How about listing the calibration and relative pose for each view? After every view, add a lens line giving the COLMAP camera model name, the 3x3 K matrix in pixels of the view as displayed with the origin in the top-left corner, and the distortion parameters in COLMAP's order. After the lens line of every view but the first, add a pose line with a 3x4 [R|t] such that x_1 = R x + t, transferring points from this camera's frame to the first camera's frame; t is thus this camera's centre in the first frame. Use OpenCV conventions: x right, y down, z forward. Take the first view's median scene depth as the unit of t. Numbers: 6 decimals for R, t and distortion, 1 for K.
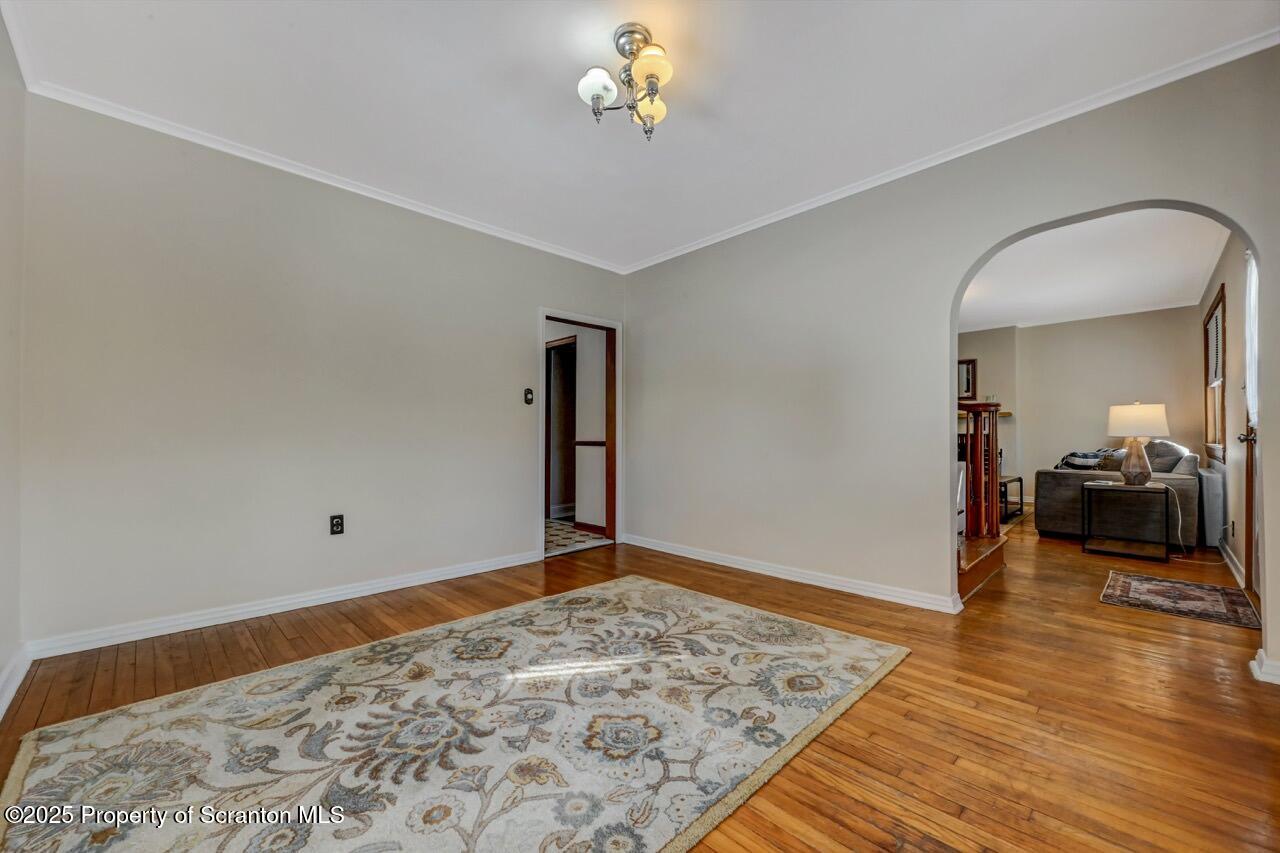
lens RADIAL K [[509.5, 0, 642.1], [0, 509.5, 432.2], [0, 0, 1]] dist [-0.001006, 0.000153]
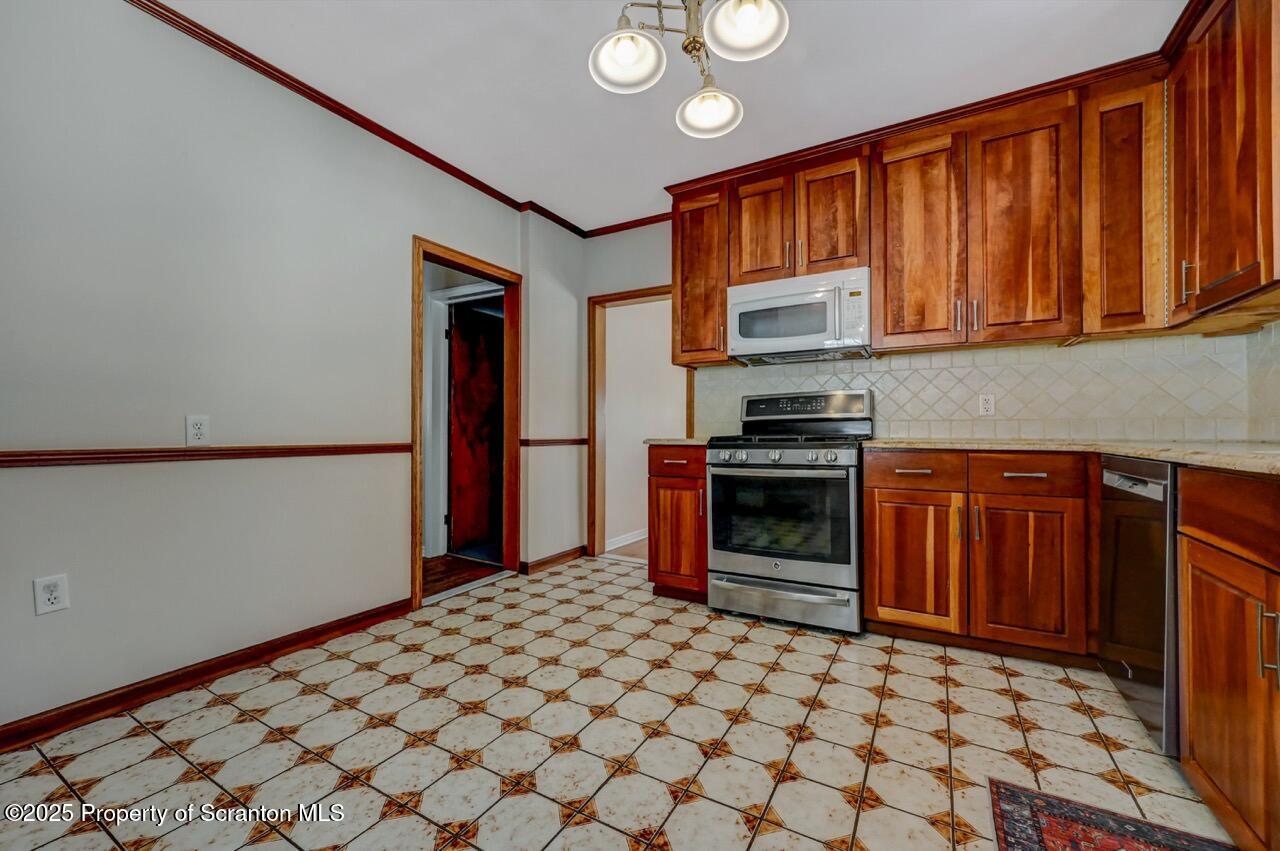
lens RADIAL K [[505.6, 0, 644.0], [0, 505.6, 426.6], [0, 0, 1]] dist [-0.001370, 0.000728]
pose [[-0.280645, 0.013361, 0.959719, -1.937038], [-0.008137, 0.999834, -0.016299, 0.024463], [-0.959777, -0.012383, -0.280490, 2.531299]]
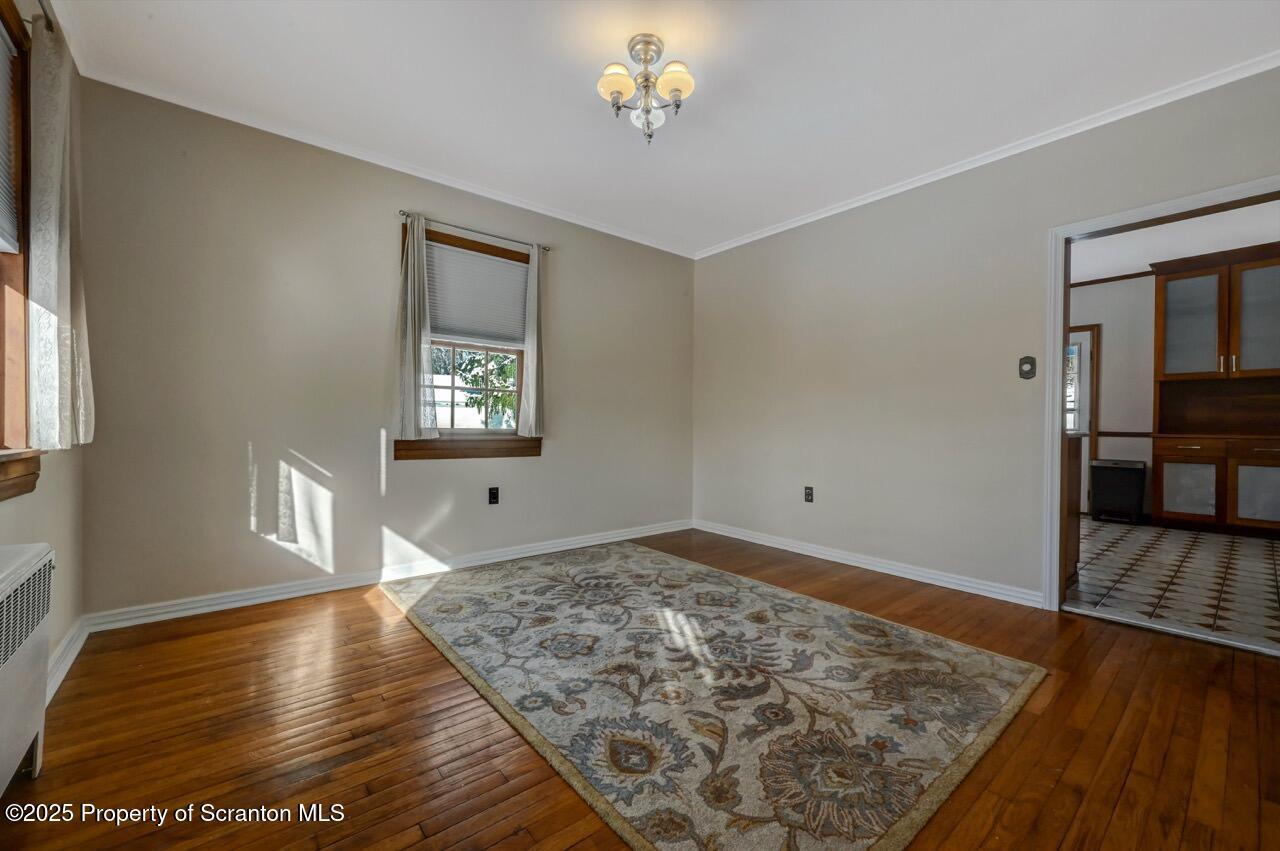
lens RADIAL K [[505.6, 0, 640.7], [0, 505.6, 429.8], [0, 0, 1]] dist [-0.001370, 0.000728]
pose [[-0.083630, 0.011841, -0.996427, 0.949918], [0.003037, 0.999928, 0.011628, 0.010159], [0.996492, -0.002053, -0.083660, 0.980301]]
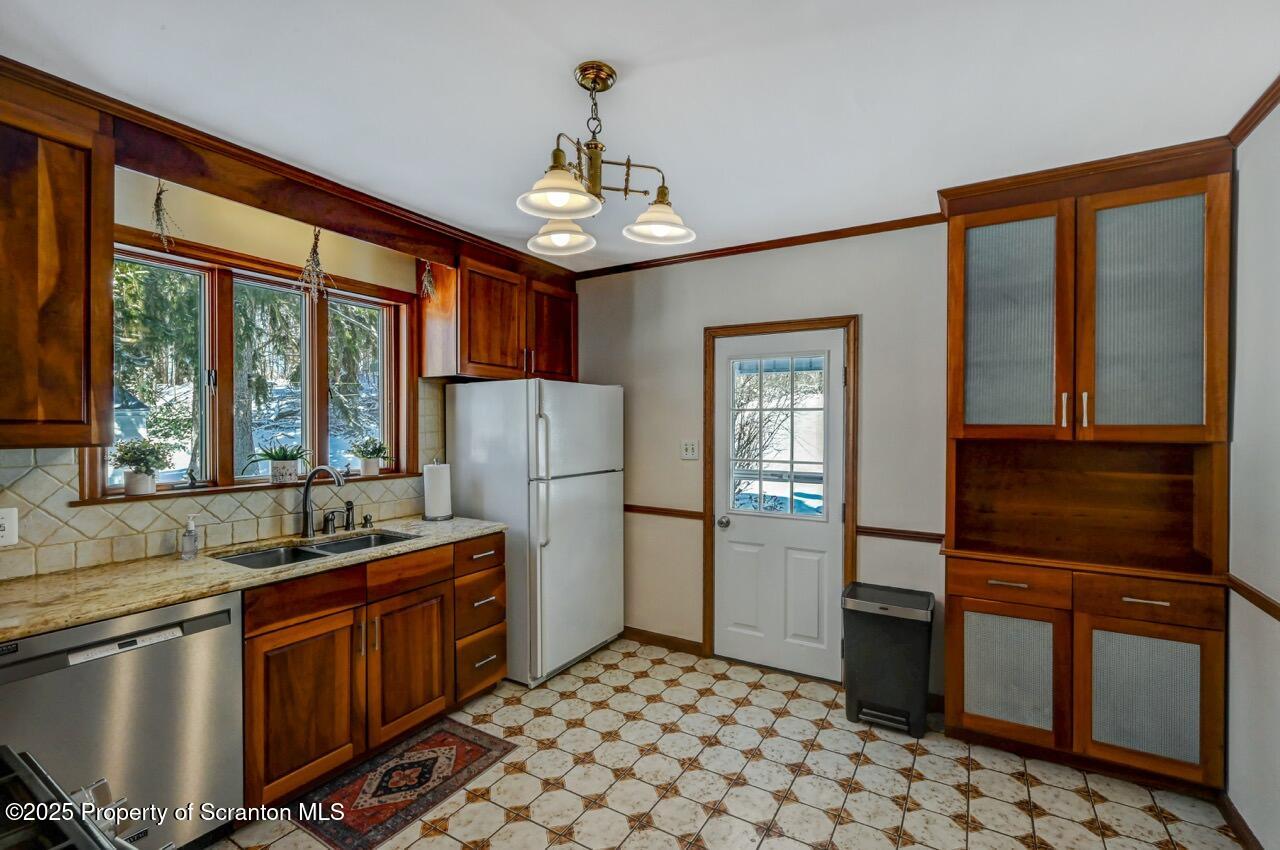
lens RADIAL K [[564.4, 0, 638.4], [0, 564.4, 429.3], [0, 0, 1]] dist [-0.003342, -0.000645]
pose [[0.254222, 0.014011, -0.967044, -0.486096], [0.007653, 0.999835, 0.016498, -0.214713], [0.967116, -0.011595, 0.254073, 2.125409]]
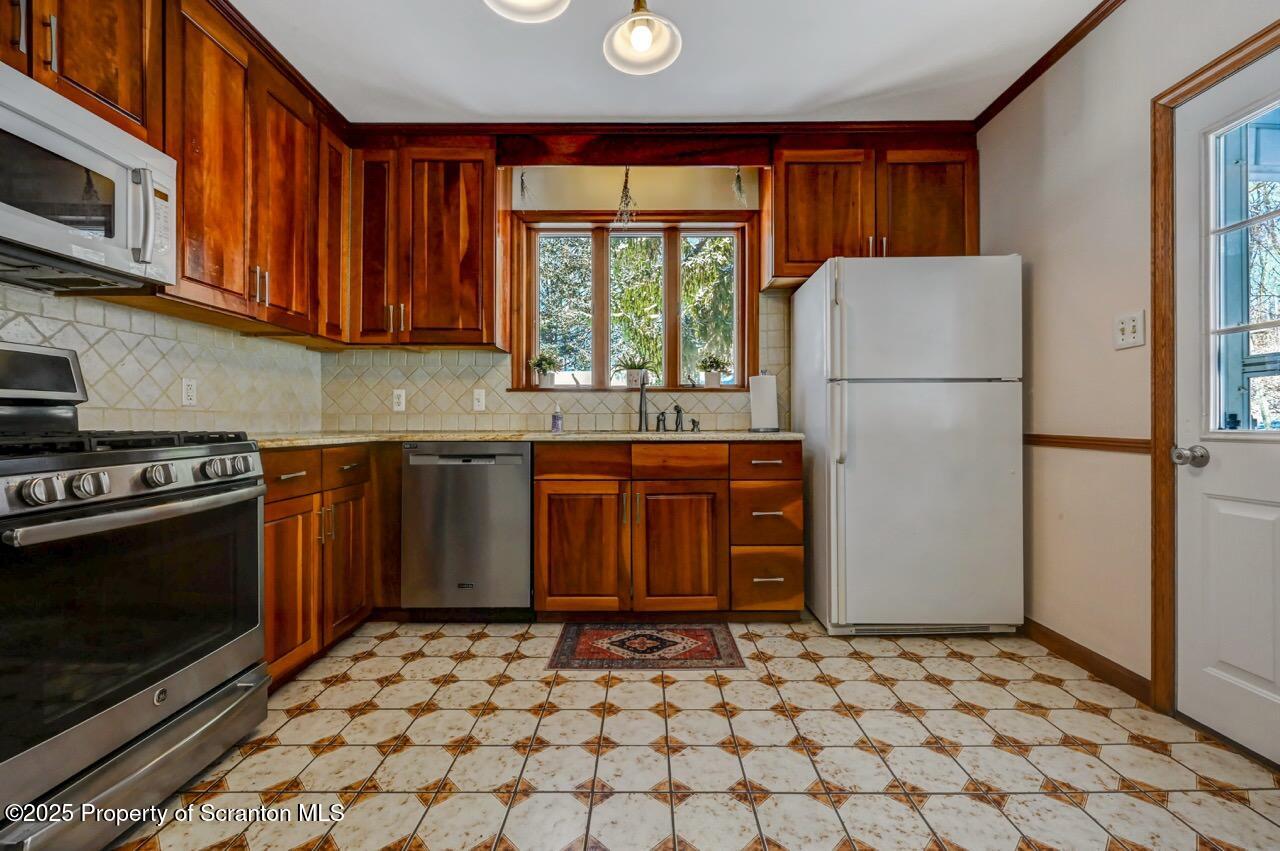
lens RADIAL K [[545.5, 0, 641.9], [0, 545.5, 422.3], [0, 0, 1]] dist [0.000568, -0.000065]
pose [[-0.700309, 0.005609, -0.713818, -0.839994], [0.012292, 0.999916, -0.004202, 0.018847], [0.713734, -0.011717, -0.700319, 2.743620]]
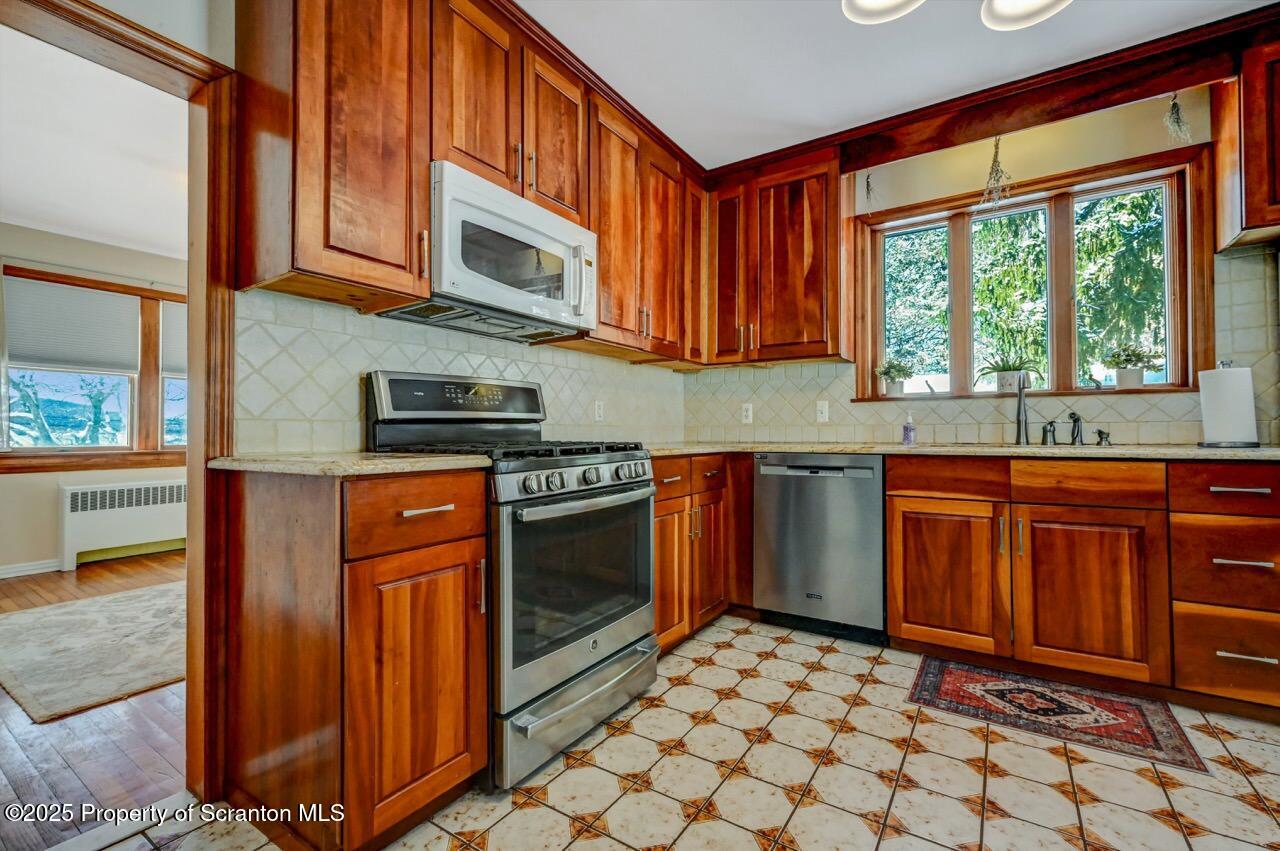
lens RADIAL K [[545.5, 0, 646.2], [0, 545.5, 423.9], [0, 0, 1]] dist [0.000568, -0.000065]
pose [[-0.975913, 0.003386, -0.218134, -0.798175], [0.009404, 0.999603, -0.026554, 0.015142], [0.217957, -0.027966, -0.975558, 2.731614]]
